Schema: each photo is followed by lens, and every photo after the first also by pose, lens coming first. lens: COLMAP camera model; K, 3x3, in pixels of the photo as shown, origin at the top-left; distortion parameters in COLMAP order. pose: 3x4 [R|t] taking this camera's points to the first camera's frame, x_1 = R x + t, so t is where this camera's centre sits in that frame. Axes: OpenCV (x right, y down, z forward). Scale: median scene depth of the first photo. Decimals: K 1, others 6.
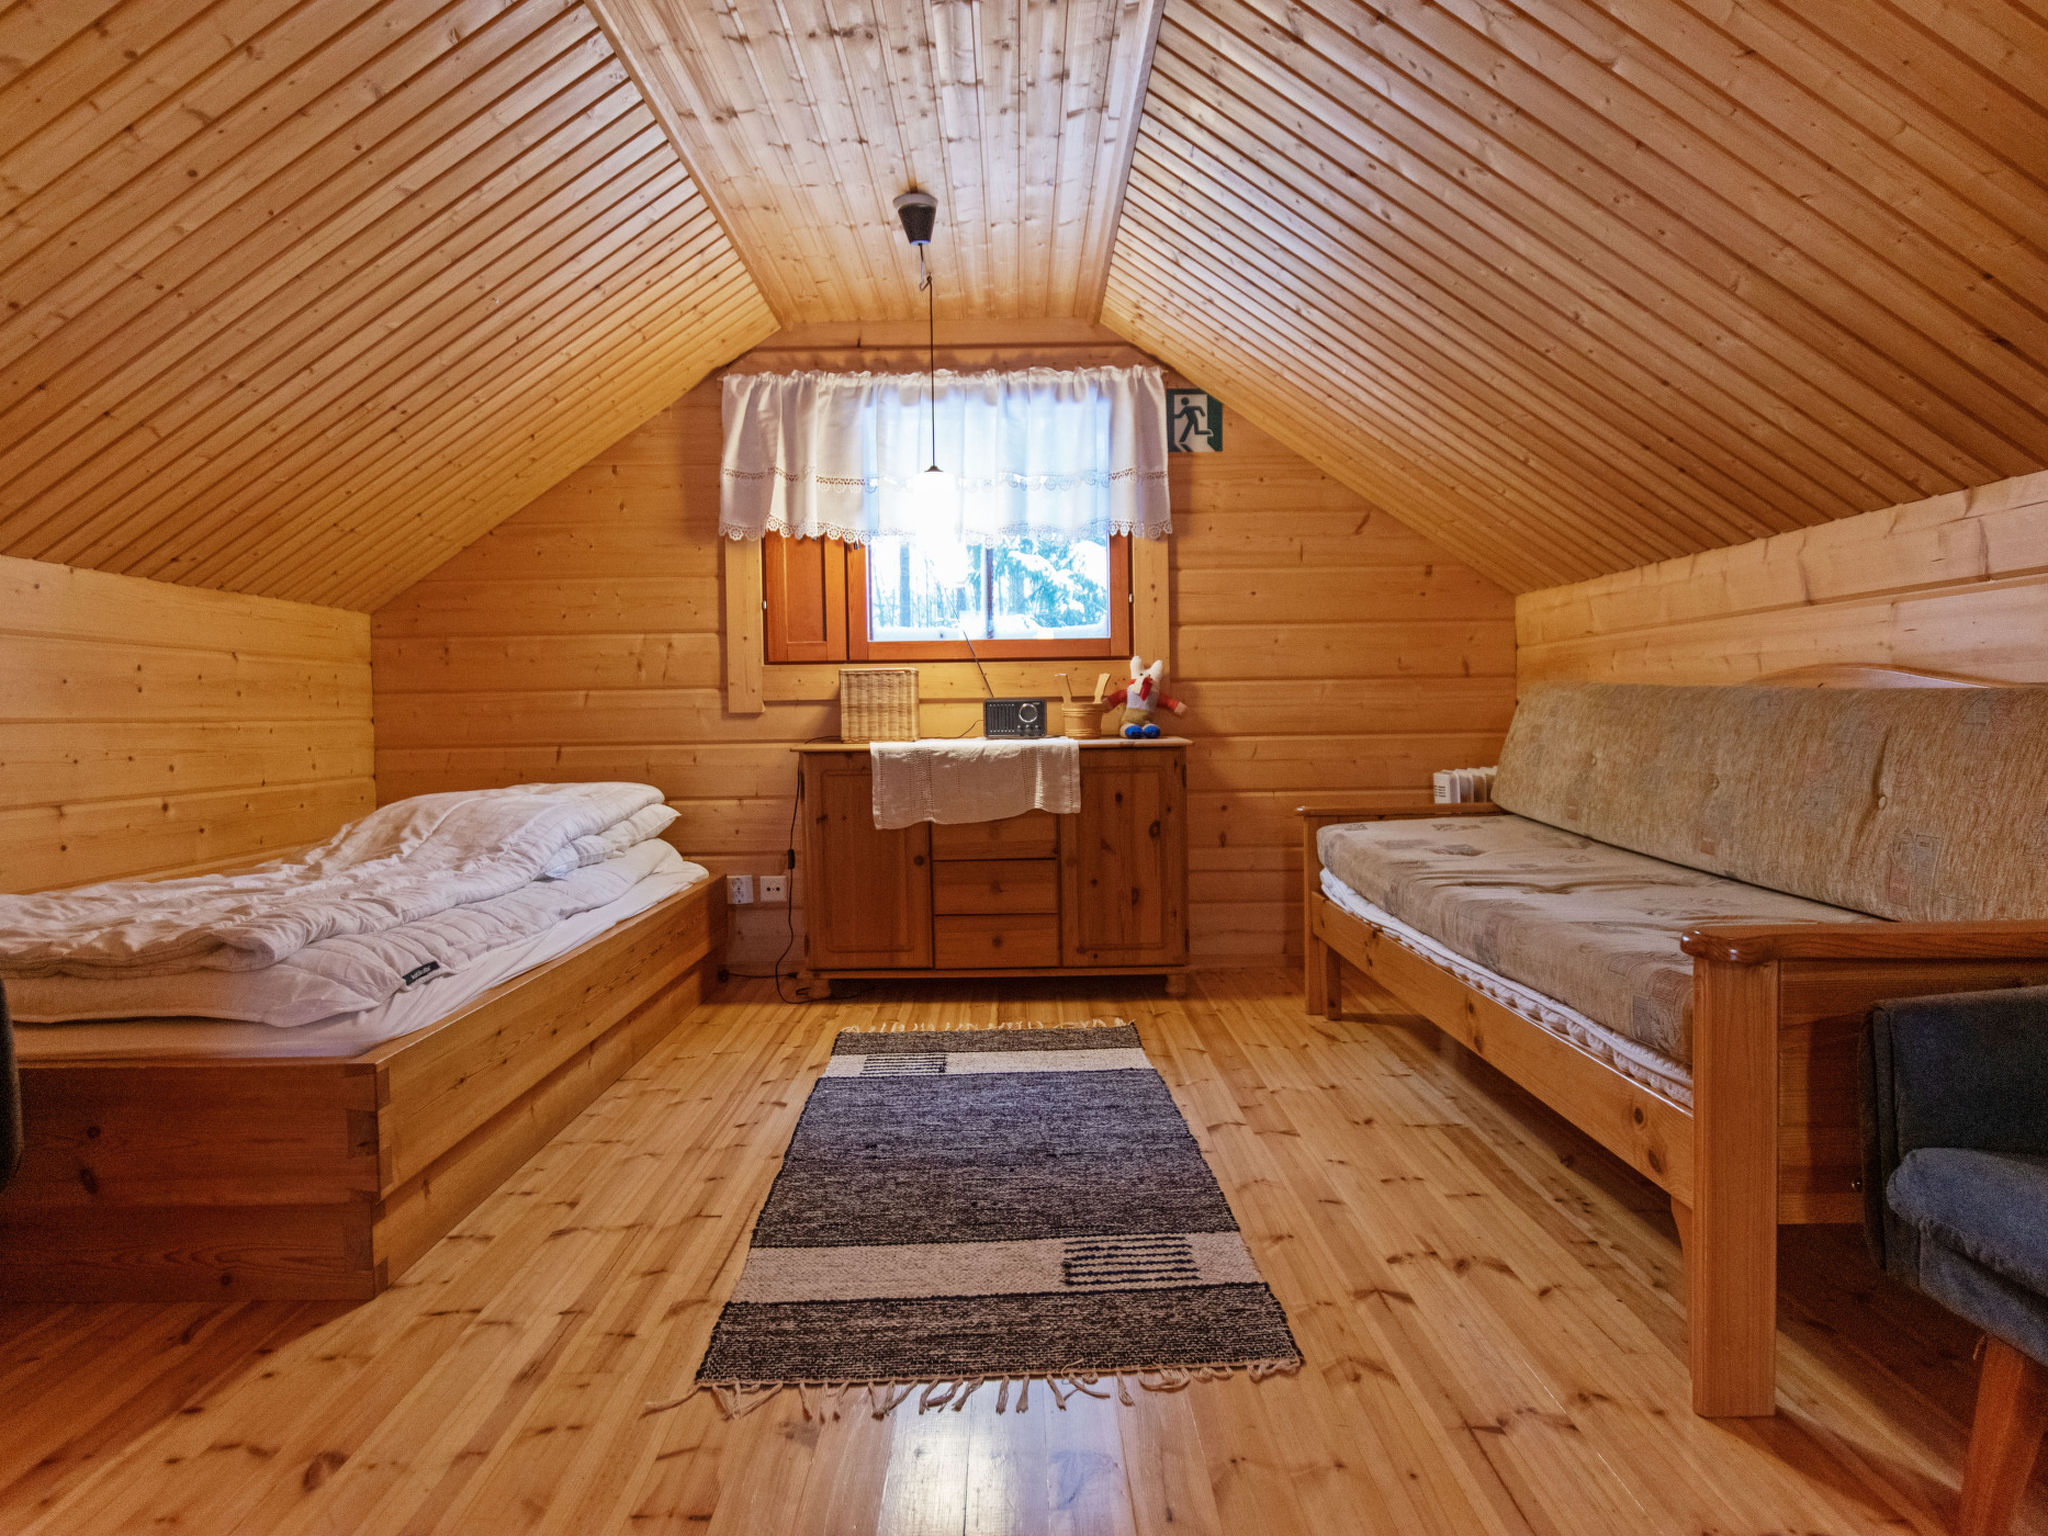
lens RADIAL K [[1135.4, 0, 1023.9], [0, 1135.4, 767.9], [0, 0, 1]] dist [0.001921, 0.000024]
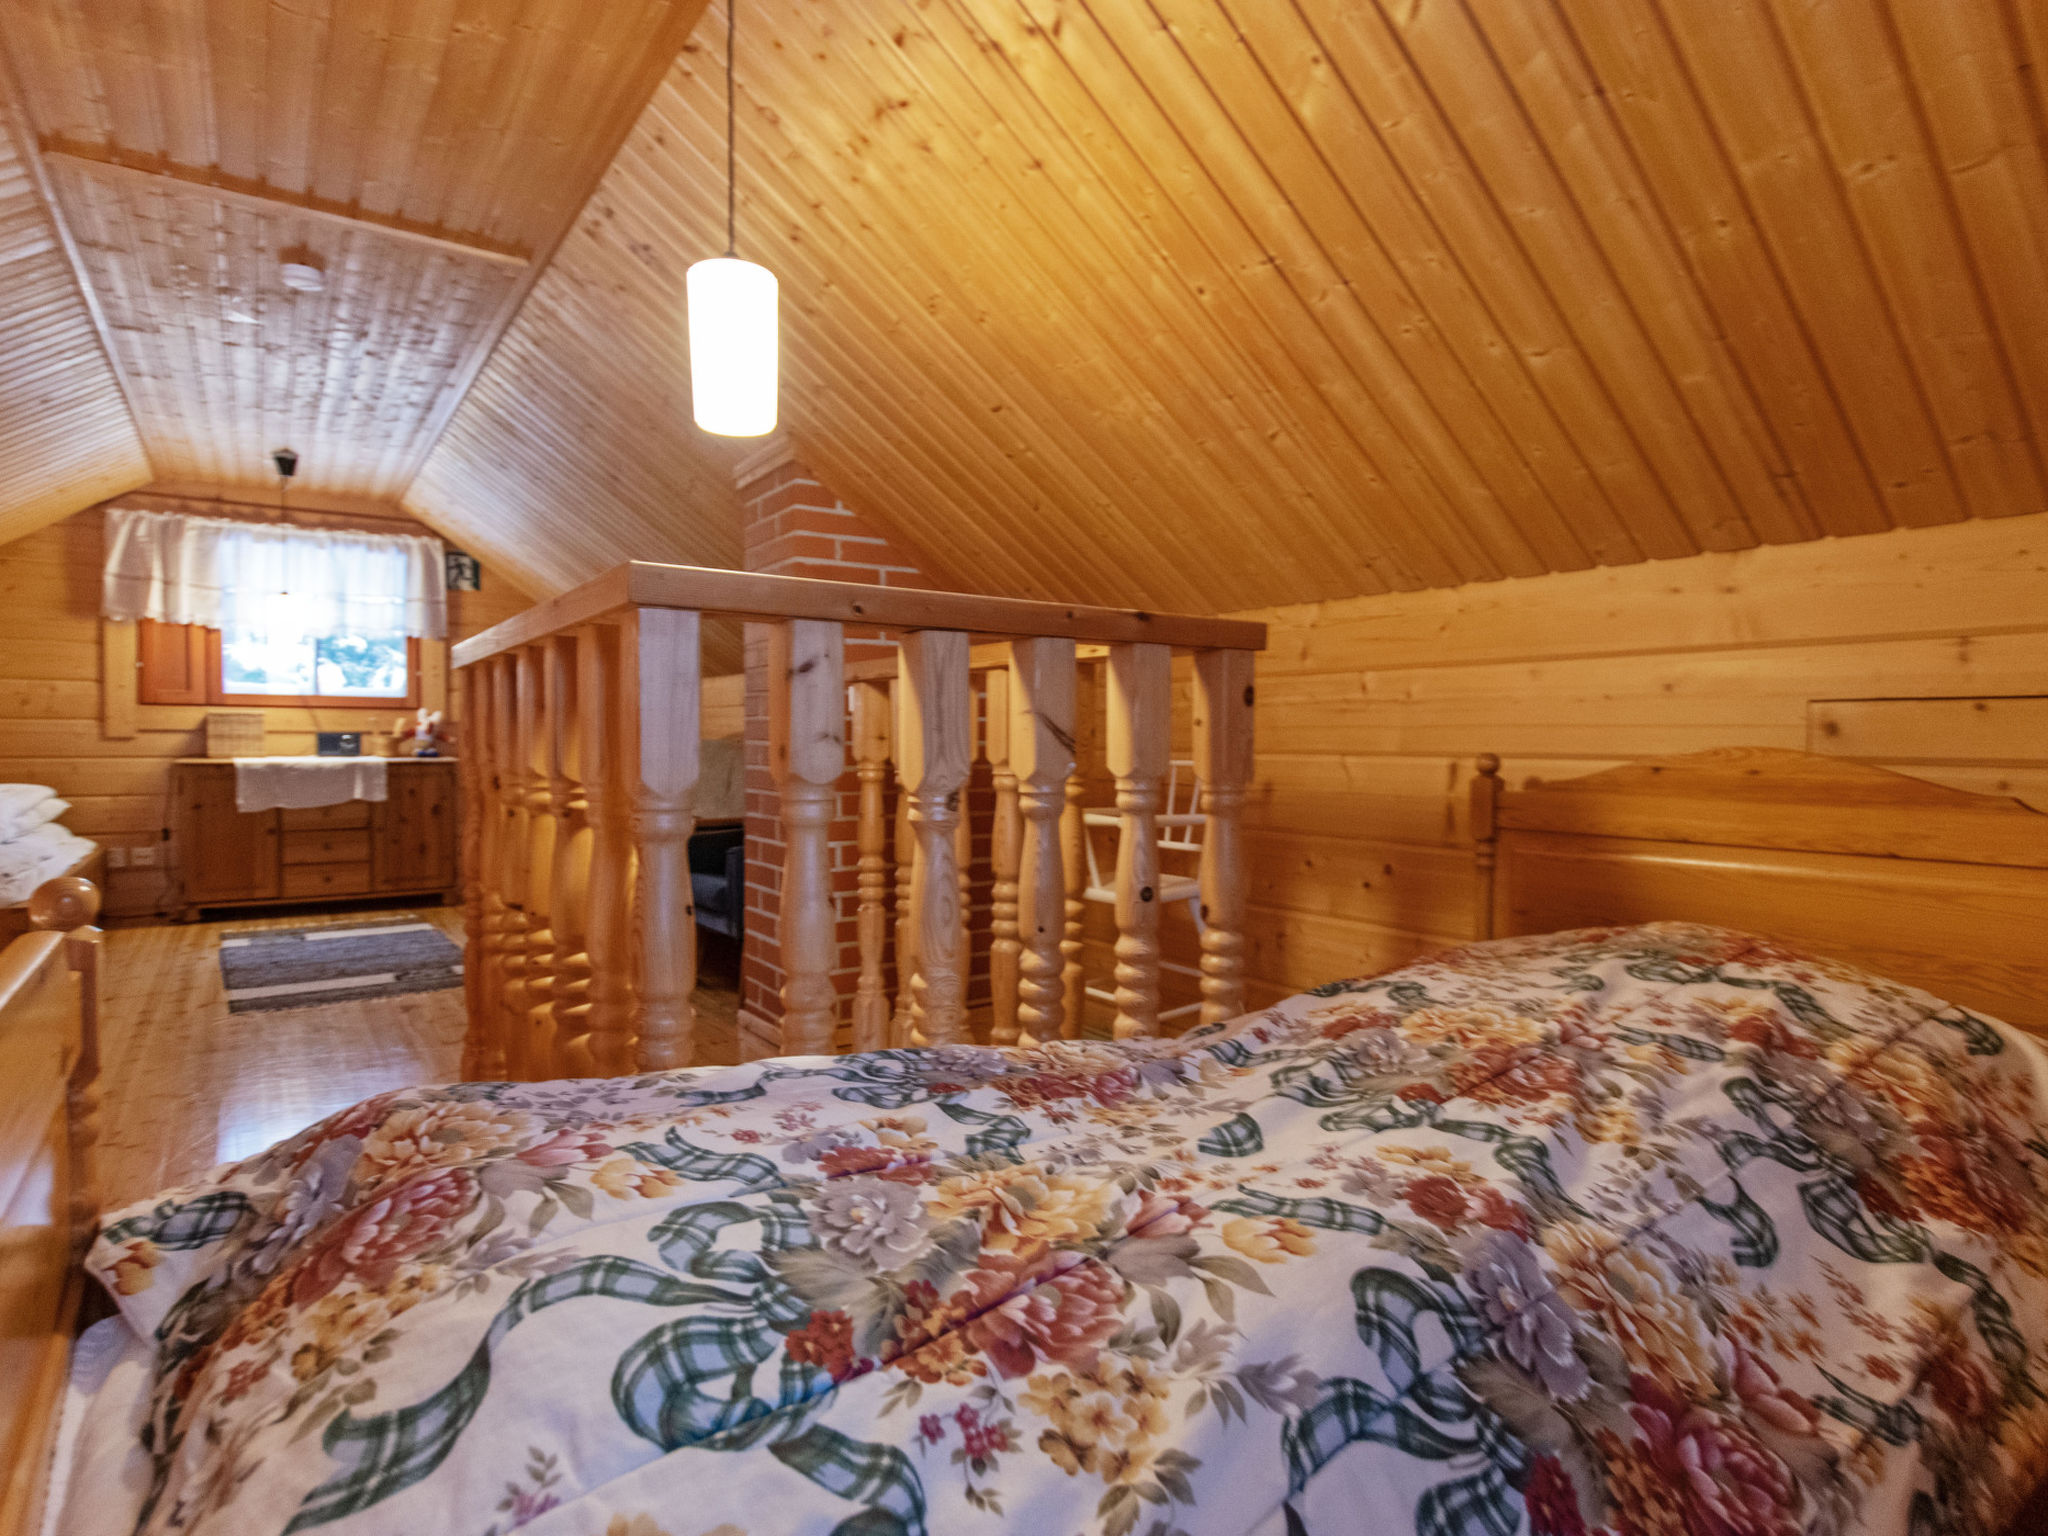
lens RADIAL K [[1039.4, 0, 1016.5], [0, 1039.4, 770.9], [0, 0, 1]] dist [-0.010679, -0.001279]
pose [[0.808226, 0.004911, 0.588852, -0.094552], [0.003655, 0.999904, -0.013355, 0.017230], [-0.588861, 0.012946, 0.808131, -0.763482]]
